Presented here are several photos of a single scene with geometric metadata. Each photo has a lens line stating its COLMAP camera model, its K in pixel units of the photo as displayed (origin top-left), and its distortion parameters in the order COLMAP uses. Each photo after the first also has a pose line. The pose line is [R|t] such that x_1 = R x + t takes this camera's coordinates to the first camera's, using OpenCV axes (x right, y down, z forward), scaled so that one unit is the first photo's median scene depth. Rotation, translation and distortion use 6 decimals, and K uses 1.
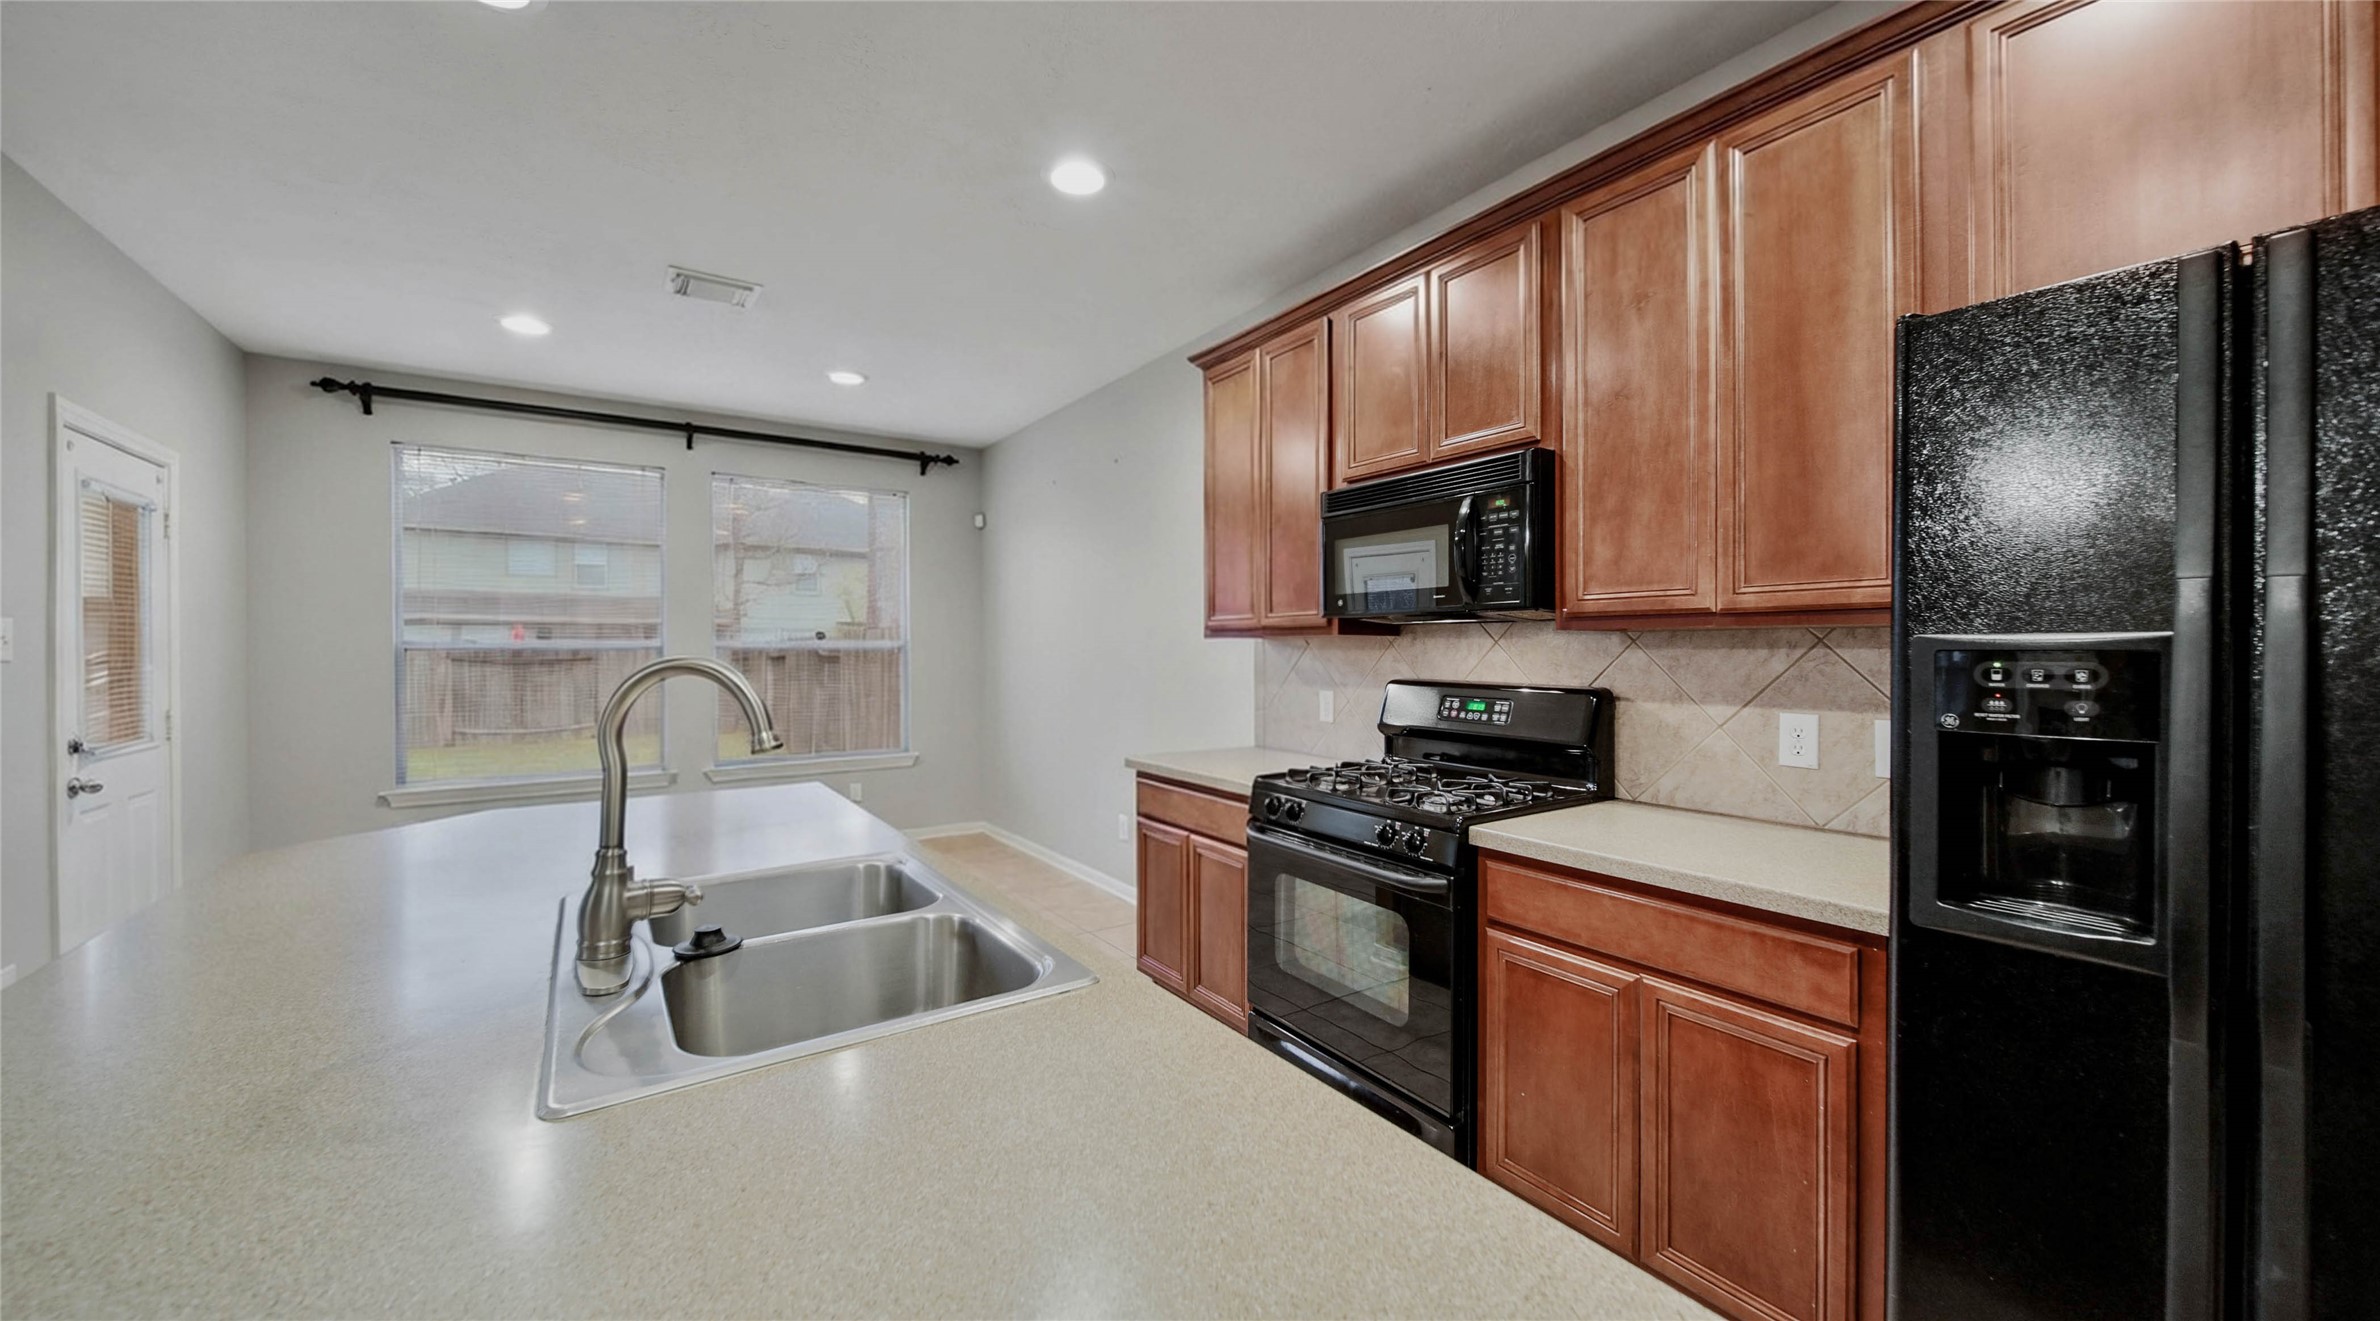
lens RADIAL K [[869.6, 0, 1190.0], [0, 869.6, 660.5], [0, 0, 1]] dist [-0.002242, -0.000148]
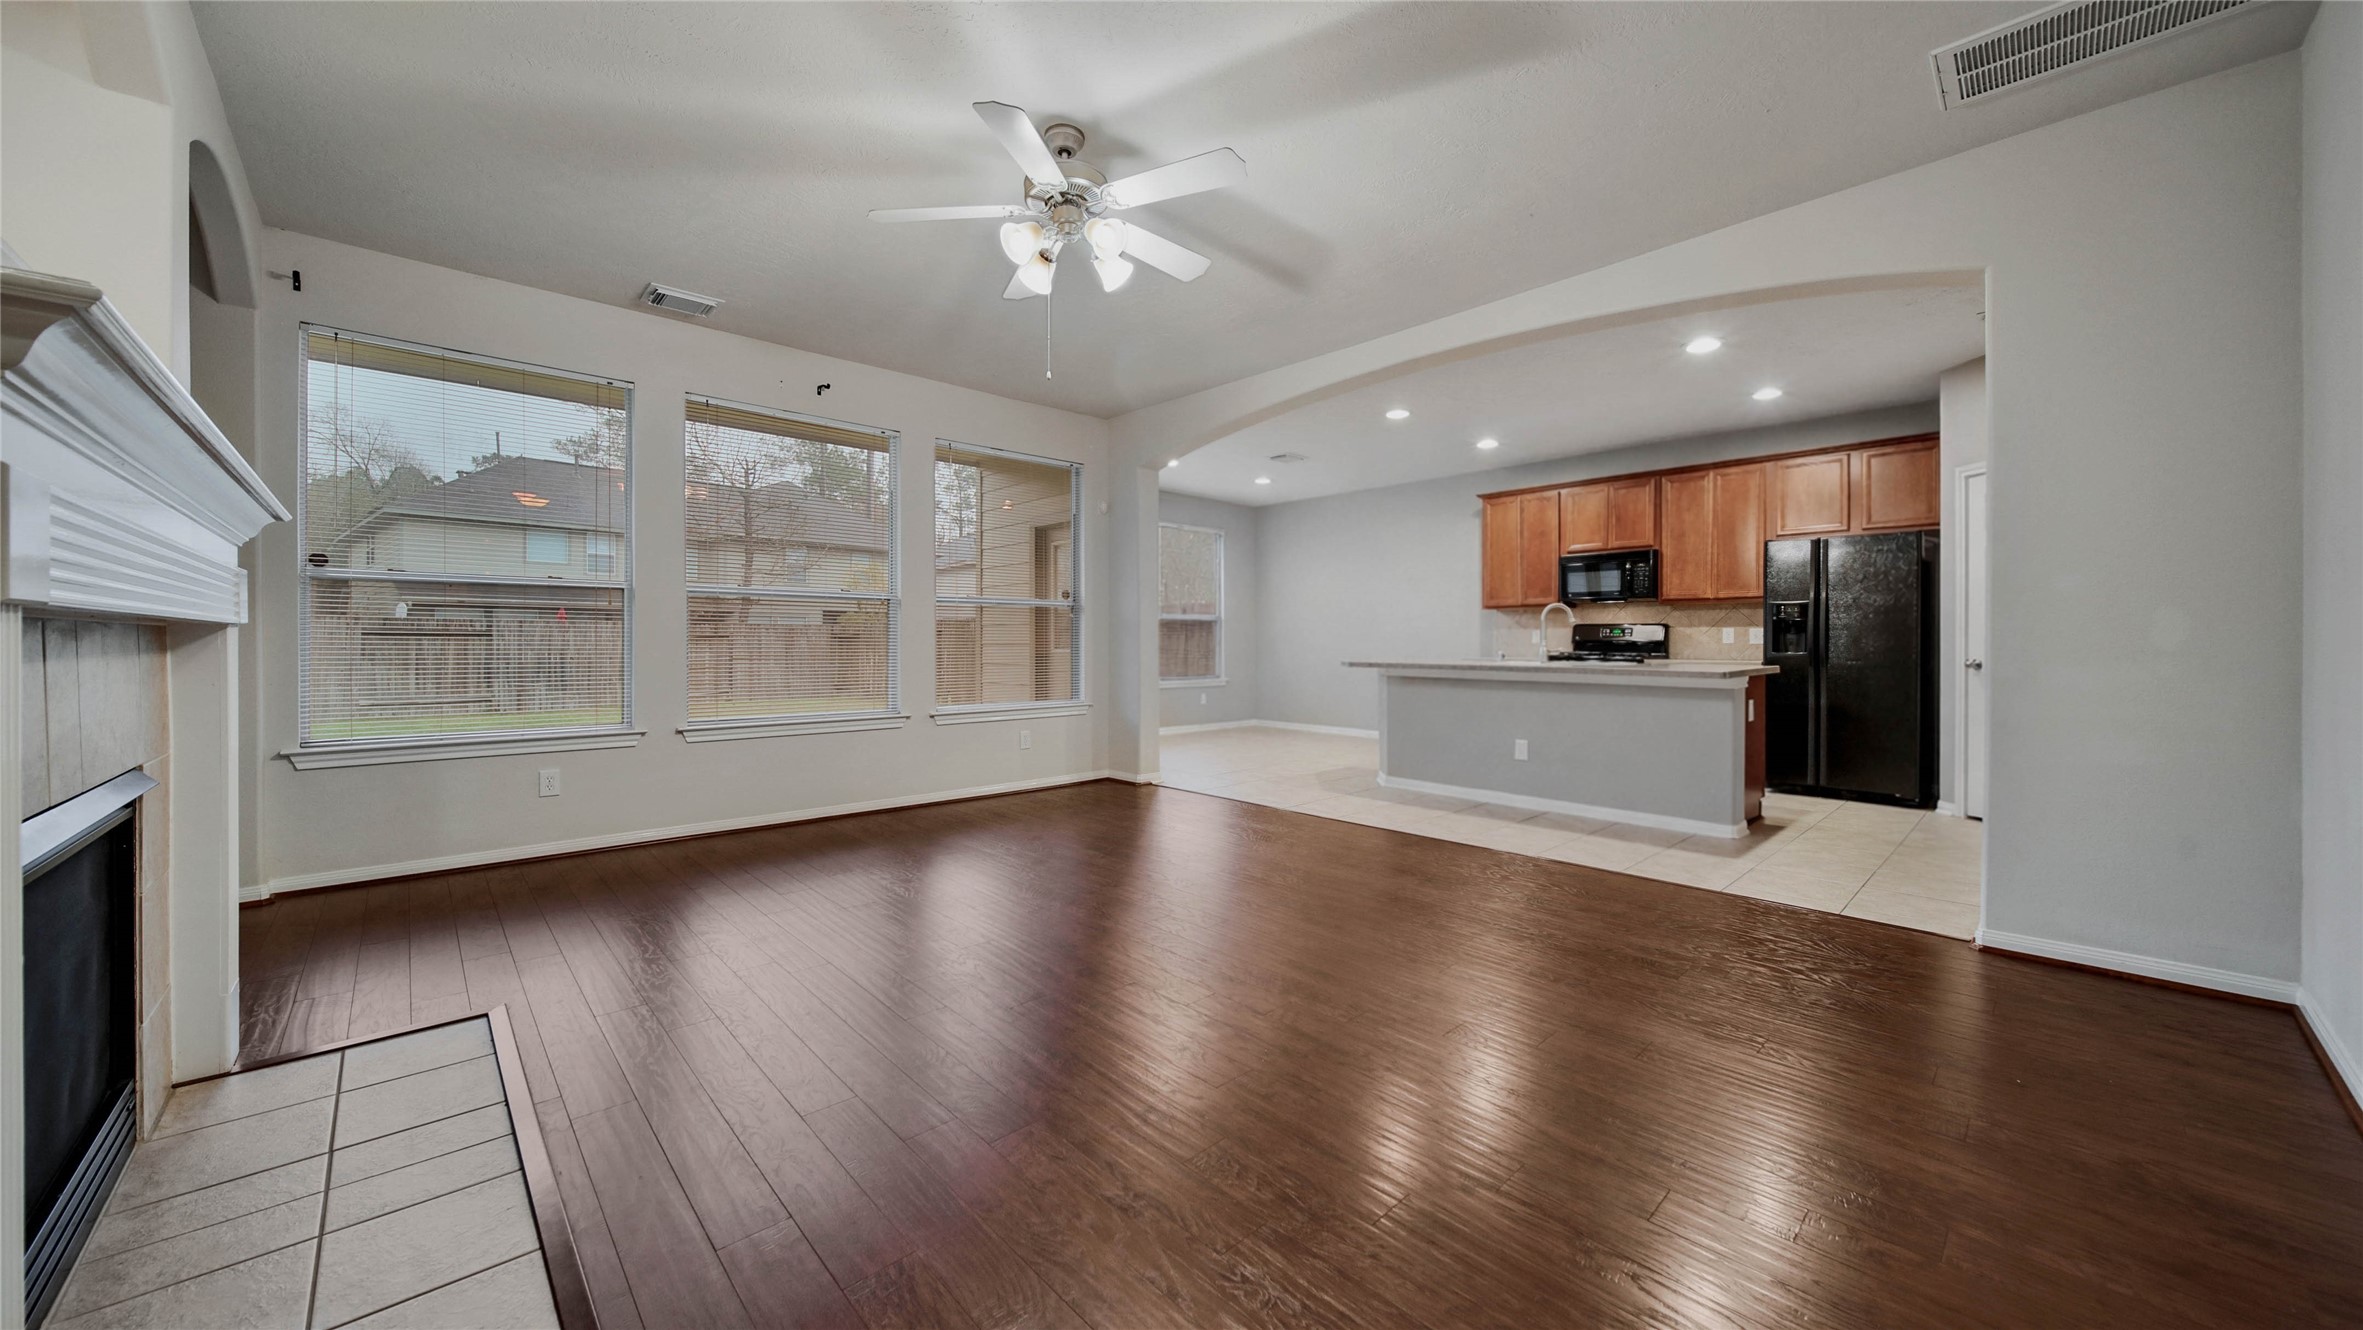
lens RADIAL K [[839.7, 0, 1179.7], [0, 839.7, 649.3], [0, 0, 1]] dist [0.000531, 0.000021]
pose [[0.989136, 0.003687, 0.146958, -1.791788], [-0.002925, 0.999981, -0.005402, 0.154010], [-0.146975, 0.004914, 0.989128, -1.827506]]
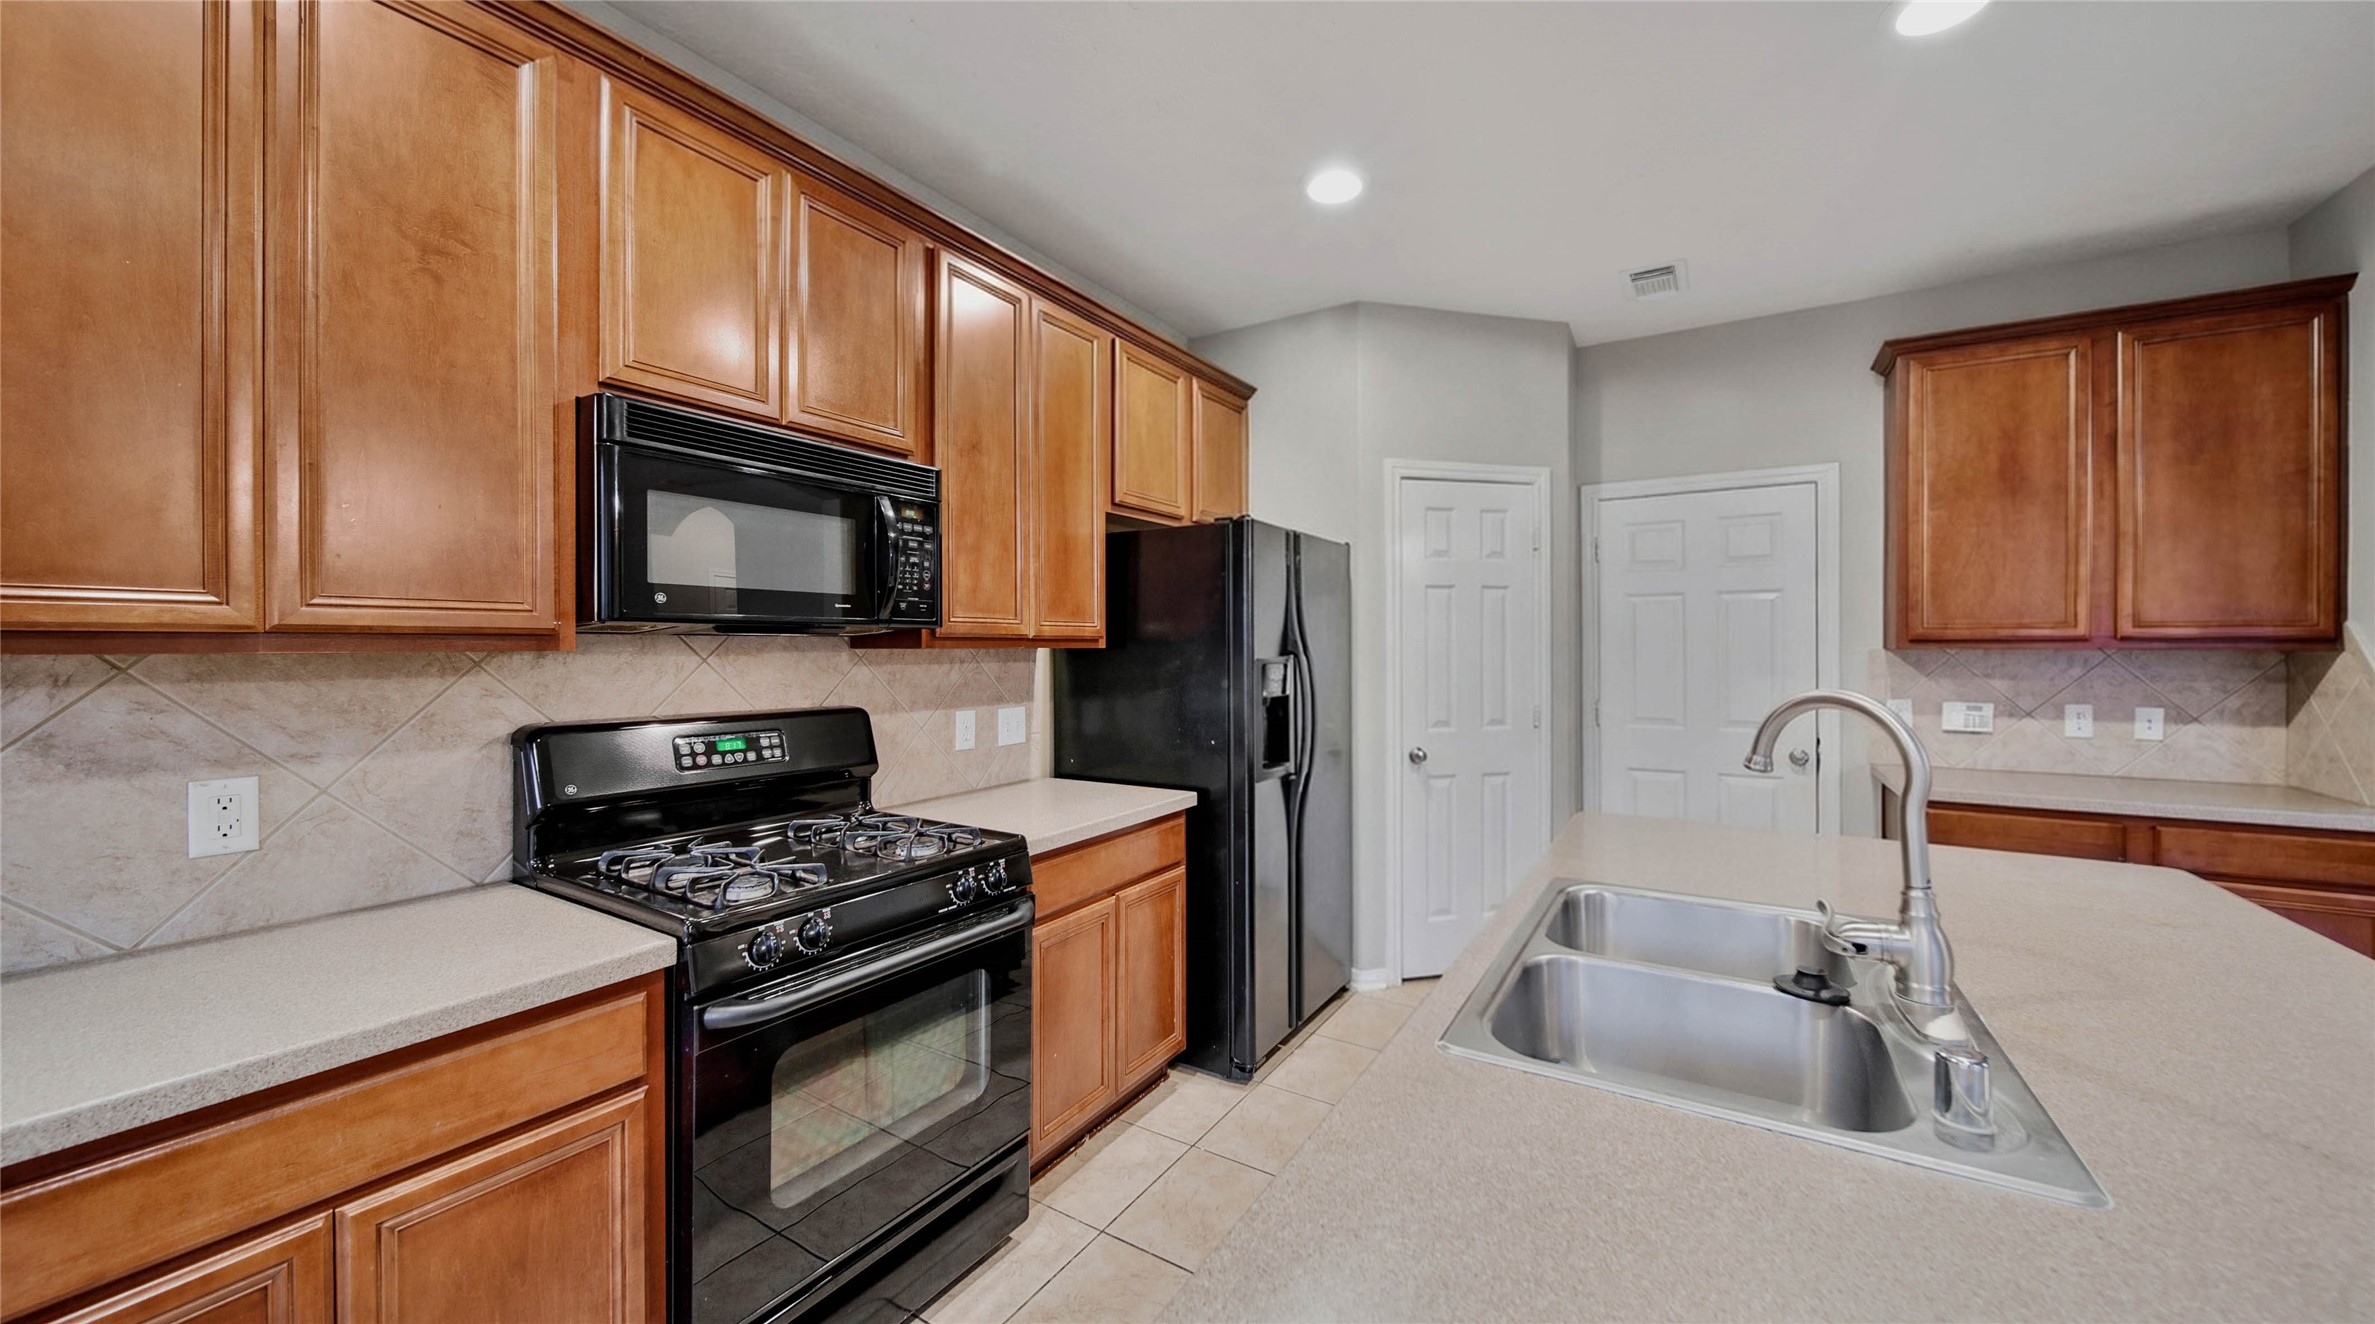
lens RADIAL K [[862.6, 0, 1187.5], [0, 862.6, 662.0], [0, 0, 1]] dist [-0.000079, 0.000001]
pose [[-0.402714, -0.015029, 0.915202, -0.627644], [0.013082, 0.999669, 0.022173, -0.037873], [-0.915232, 0.020902, -0.402384, 1.118793]]
